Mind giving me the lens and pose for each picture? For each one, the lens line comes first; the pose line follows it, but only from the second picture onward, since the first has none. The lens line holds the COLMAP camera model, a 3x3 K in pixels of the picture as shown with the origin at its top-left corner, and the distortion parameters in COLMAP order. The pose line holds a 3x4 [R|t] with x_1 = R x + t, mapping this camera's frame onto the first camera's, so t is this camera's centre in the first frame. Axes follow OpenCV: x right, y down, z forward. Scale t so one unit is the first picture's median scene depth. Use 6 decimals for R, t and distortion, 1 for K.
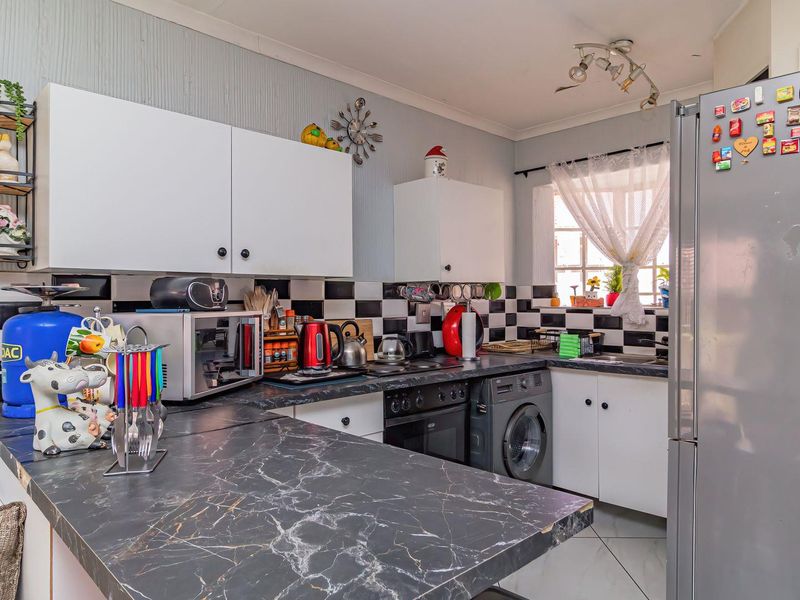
lens RADIAL K [[530.8, 0, 398.6], [0, 530.8, 291.7], [0, 0, 1]] dist [-0.003921, 0.000969]
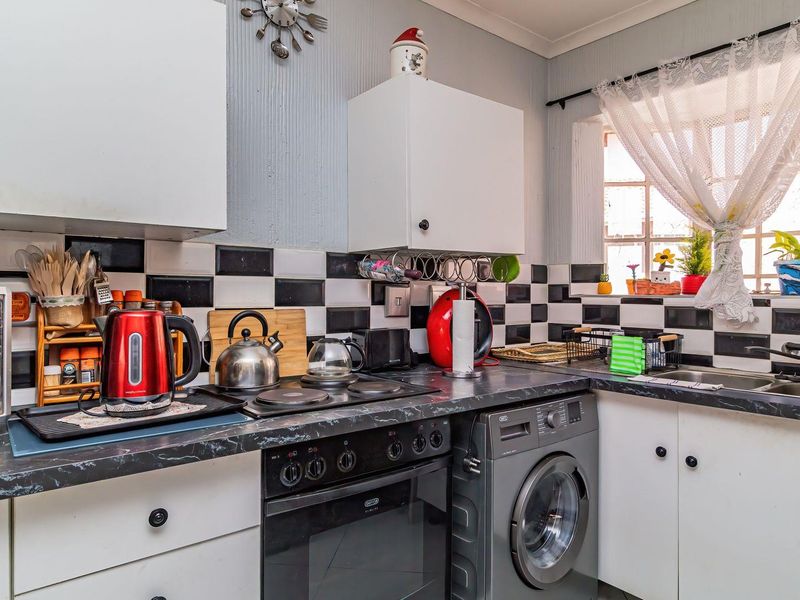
lens RADIAL K [[530.8, 0, 398.6], [0, 530.8, 291.7], [0, 0, 1]] dist [-0.003921, 0.000969]
pose [[0.996787, 0.006613, -0.079824, 0.099474], [-0.005713, 0.999918, 0.011495, 0.020985], [0.079893, -0.011002, 0.996743, 0.346753]]
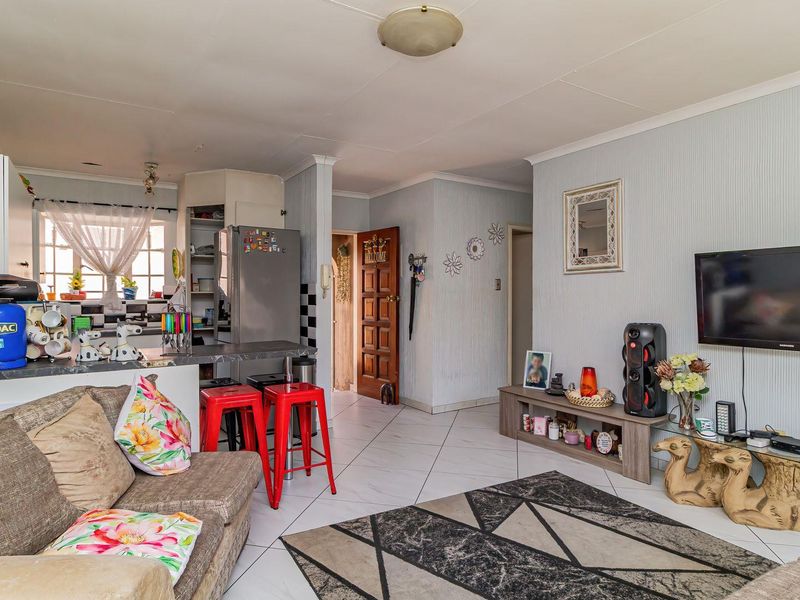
lens RADIAL K [[494.1, 0, 415.3], [0, 494.1, 297.4], [0, 0, 1]] dist [-0.000581, 0.000401]
pose [[0.177467, -0.004304, 0.984117, -0.941016], [-0.011489, 0.999913, 0.006445, 0.000308], [-0.984060, -0.012451, 0.177402, -0.222159]]
